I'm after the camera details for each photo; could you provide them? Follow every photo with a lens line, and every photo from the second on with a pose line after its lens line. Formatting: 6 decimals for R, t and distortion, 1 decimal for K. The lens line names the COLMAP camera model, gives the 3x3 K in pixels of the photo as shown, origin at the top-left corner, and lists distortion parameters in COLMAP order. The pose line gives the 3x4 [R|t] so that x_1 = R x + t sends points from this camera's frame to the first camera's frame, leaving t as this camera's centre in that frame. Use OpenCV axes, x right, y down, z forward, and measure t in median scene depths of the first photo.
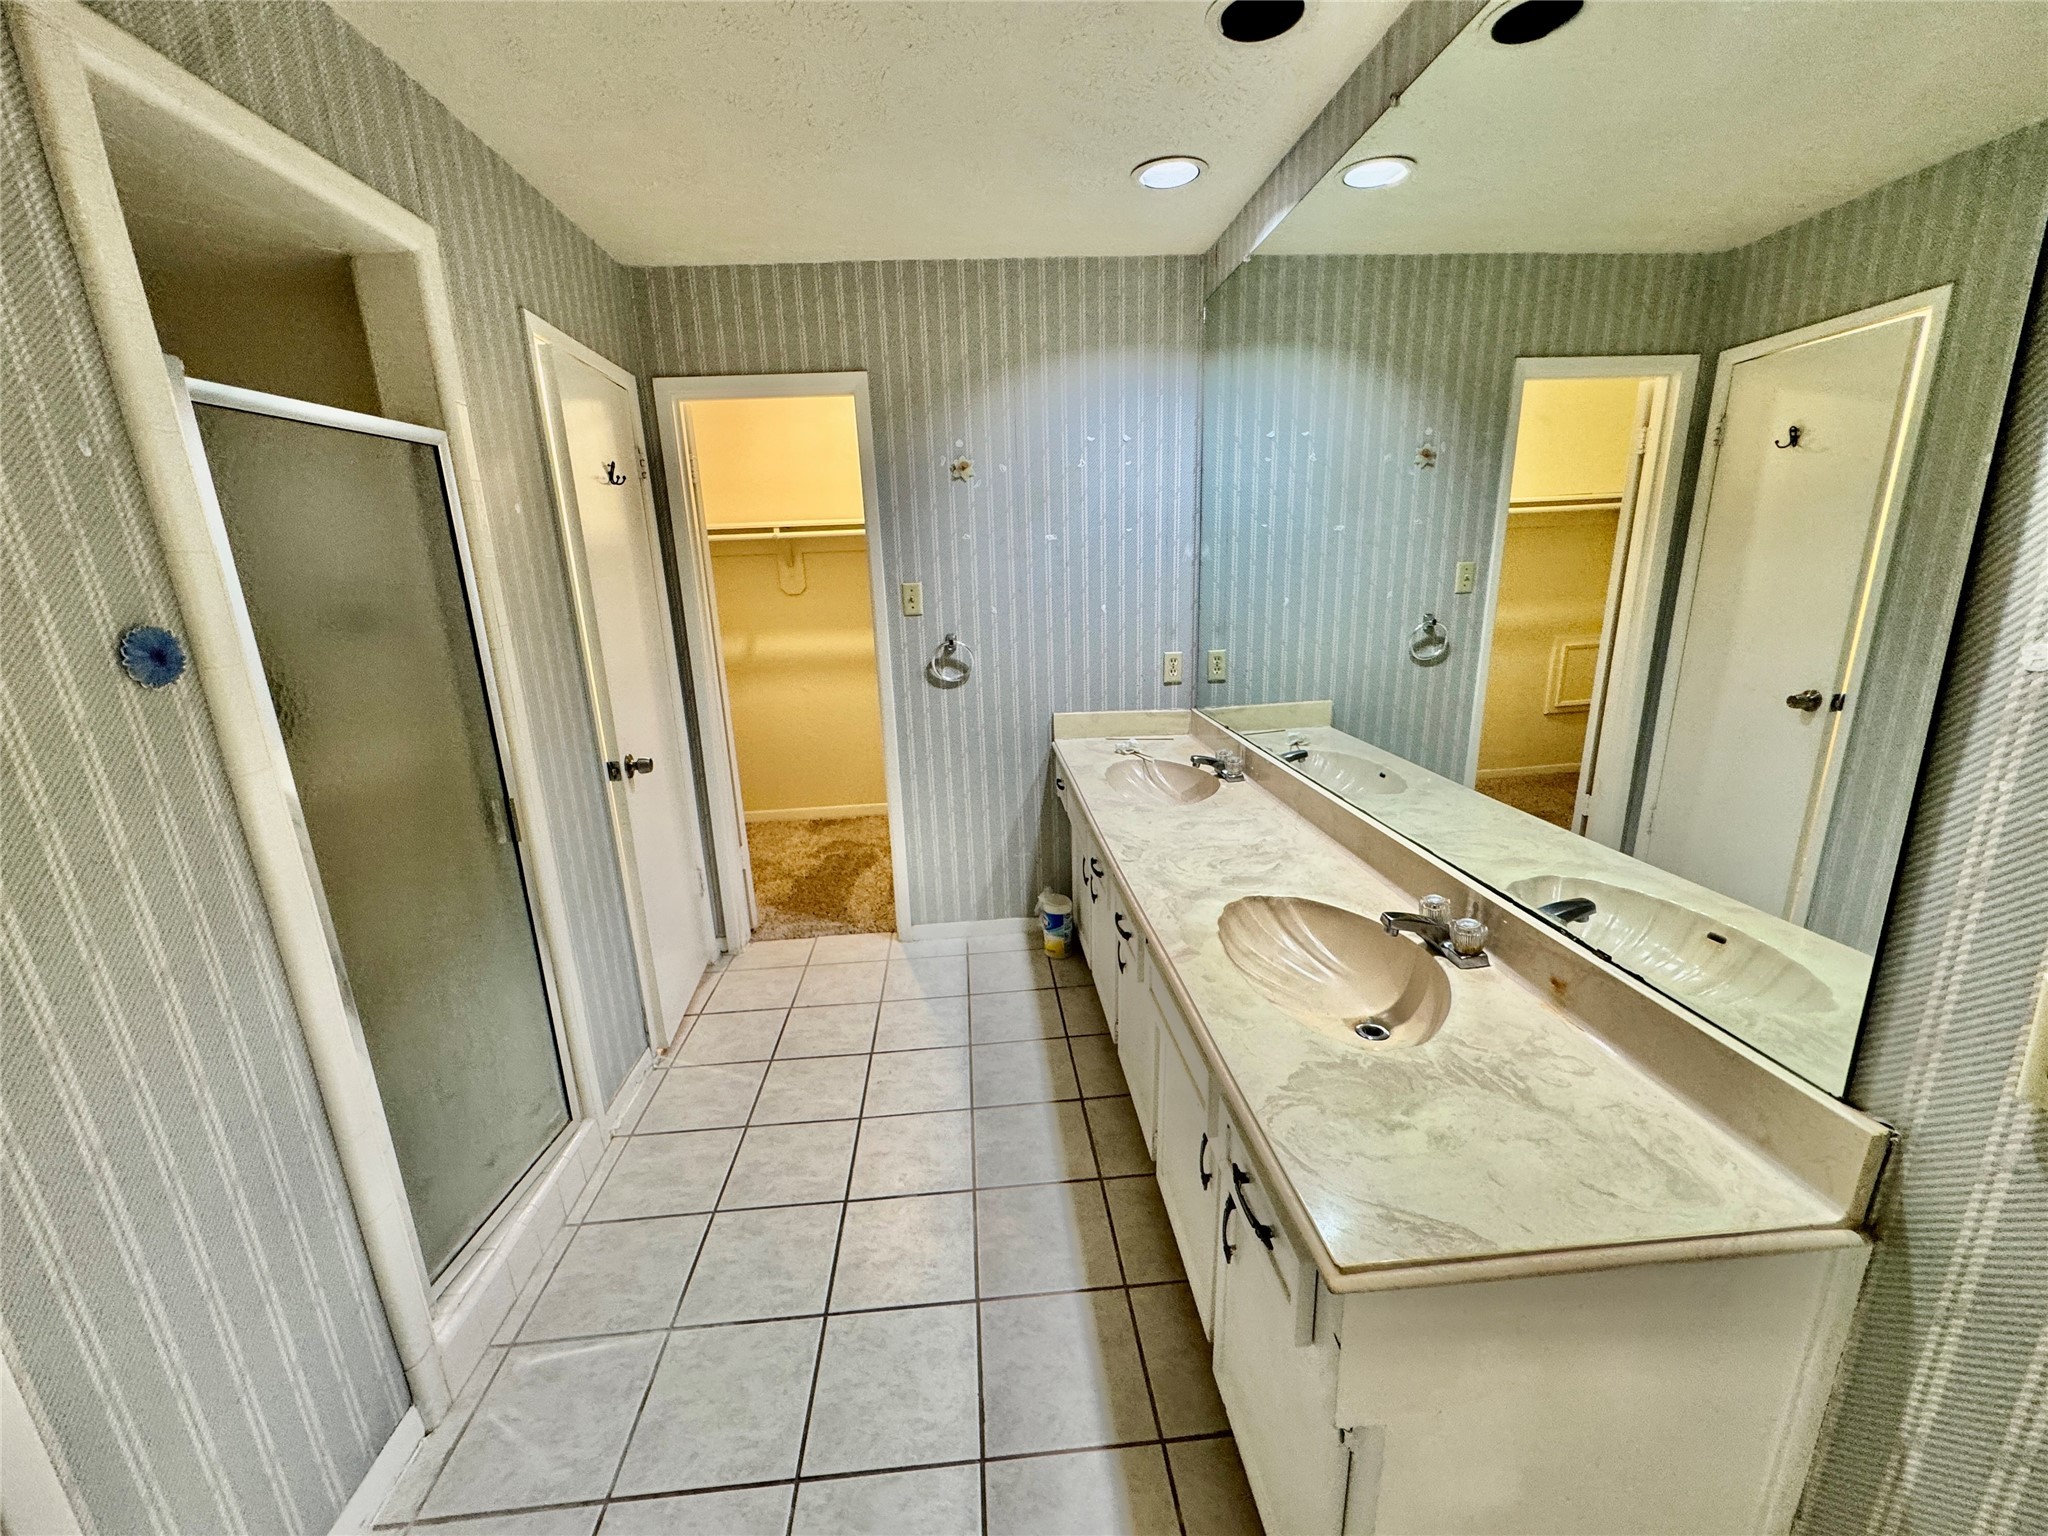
lens RADIAL K [[817.5, 0, 1024.0], [0, 817.5, 768.0], [0, 0, 1]] dist [-0.001990, -0.000027]
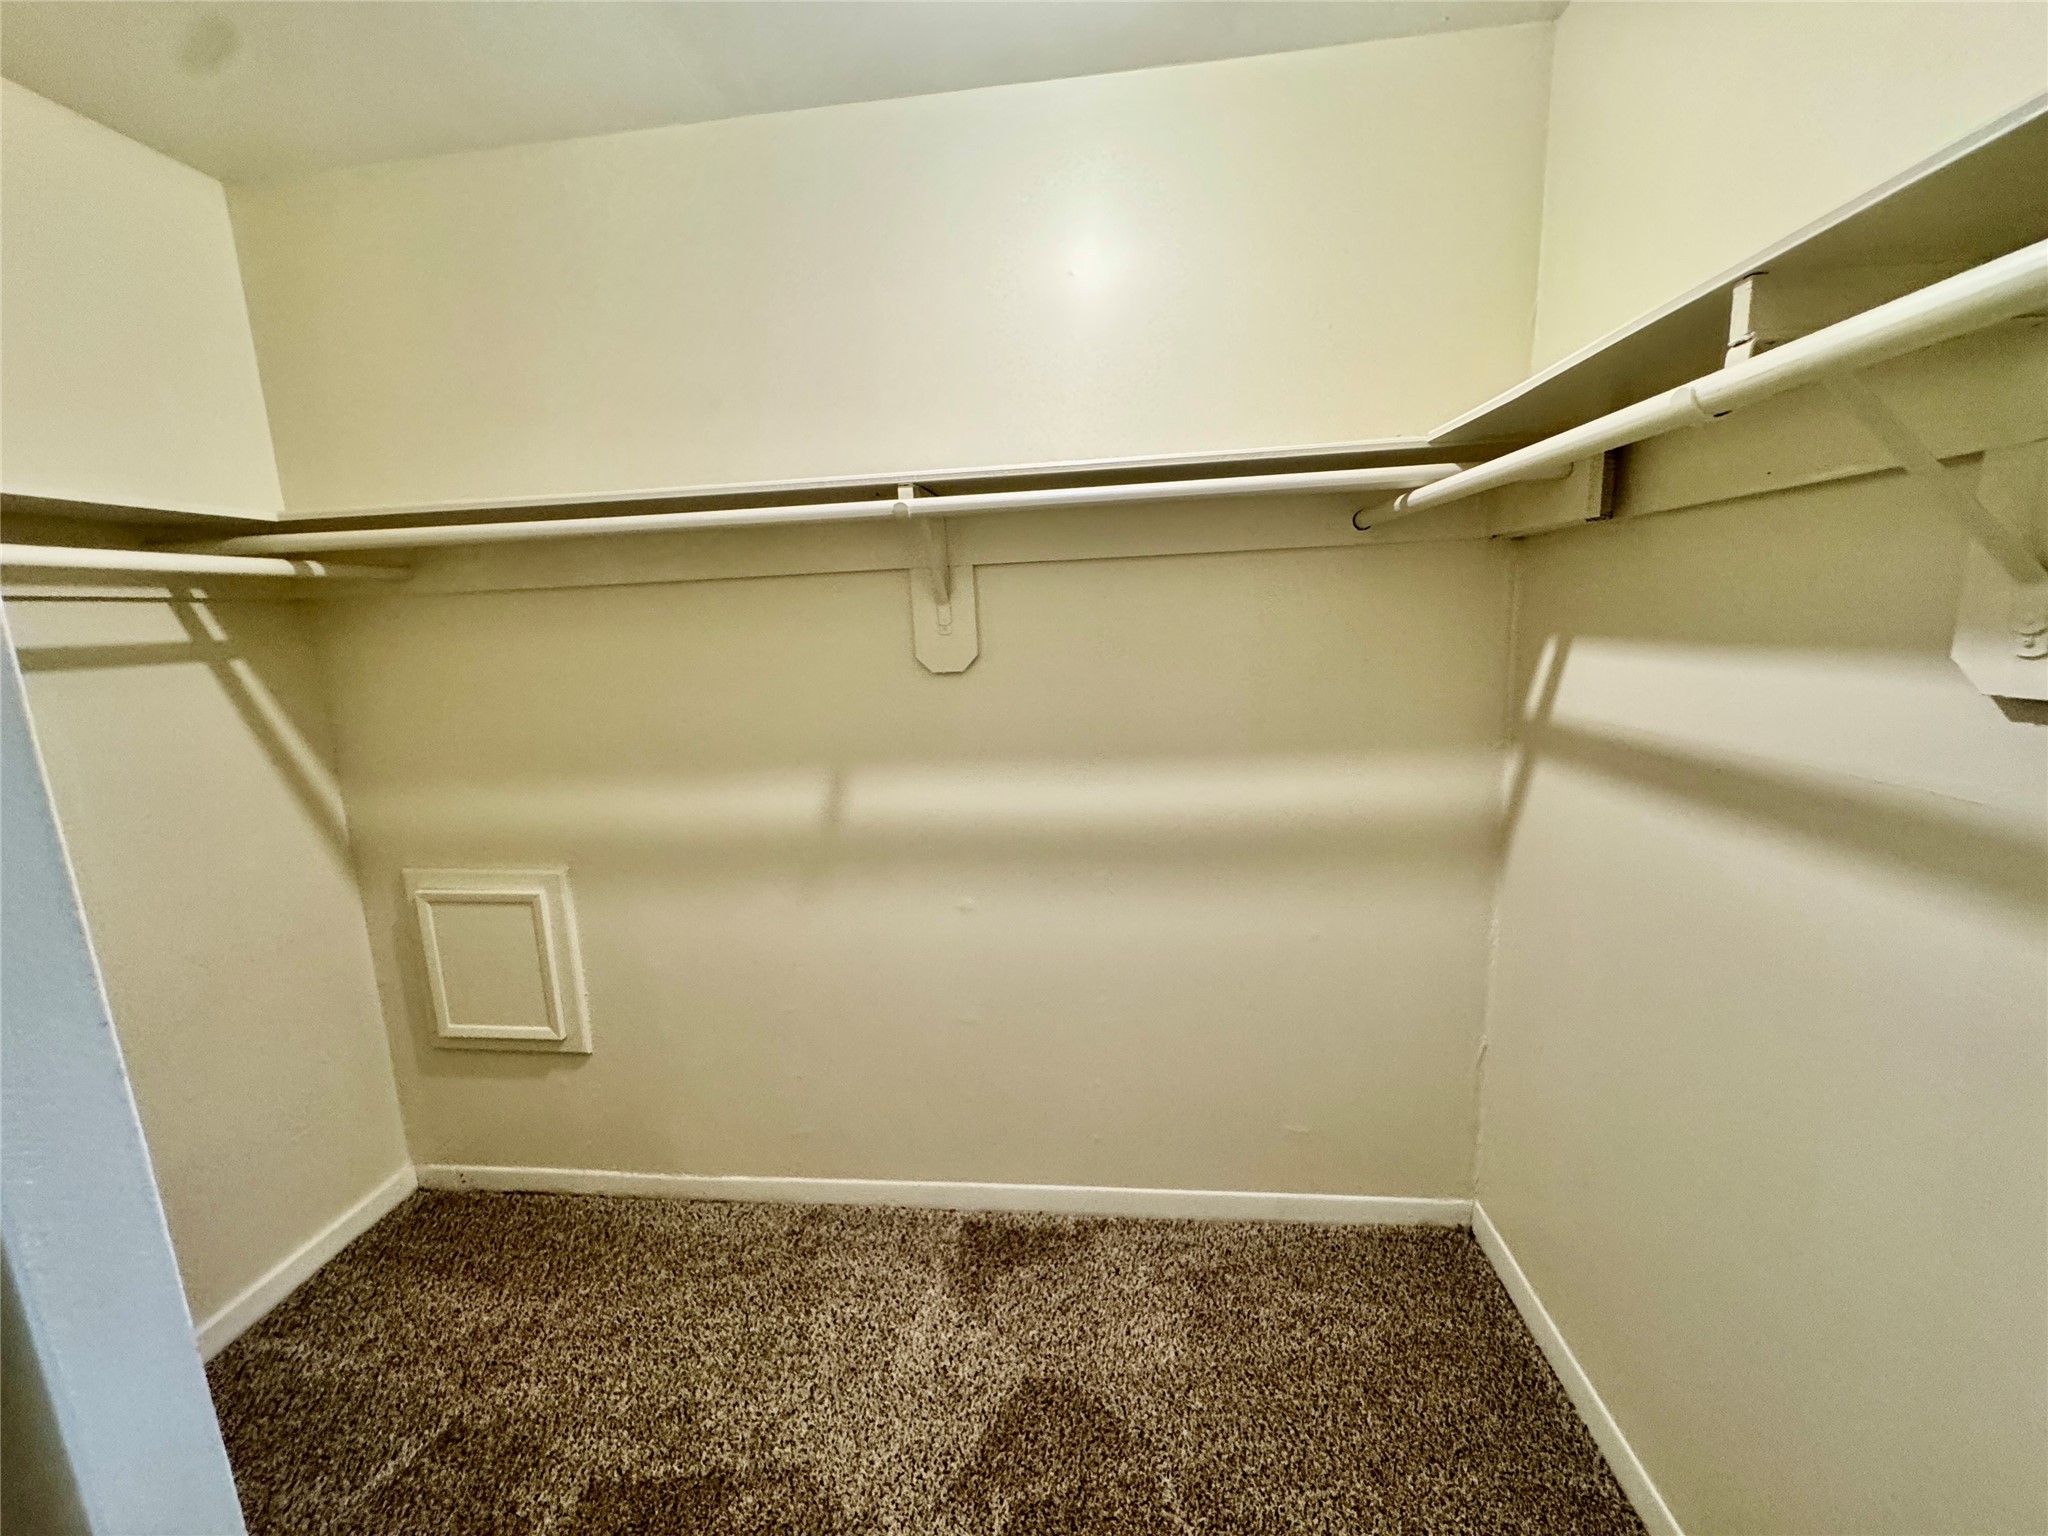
lens RADIAL K [[817.5, 0, 1024.0], [0, 817.5, 768.0], [0, 0, 1]] dist [-0.001990, -0.000027]
pose [[0.982809, 0.027174, -0.182614, -0.178299], [-0.039278, 0.997241, -0.062996, -0.146157], [0.180398, 0.069086, 0.981164, 0.645570]]
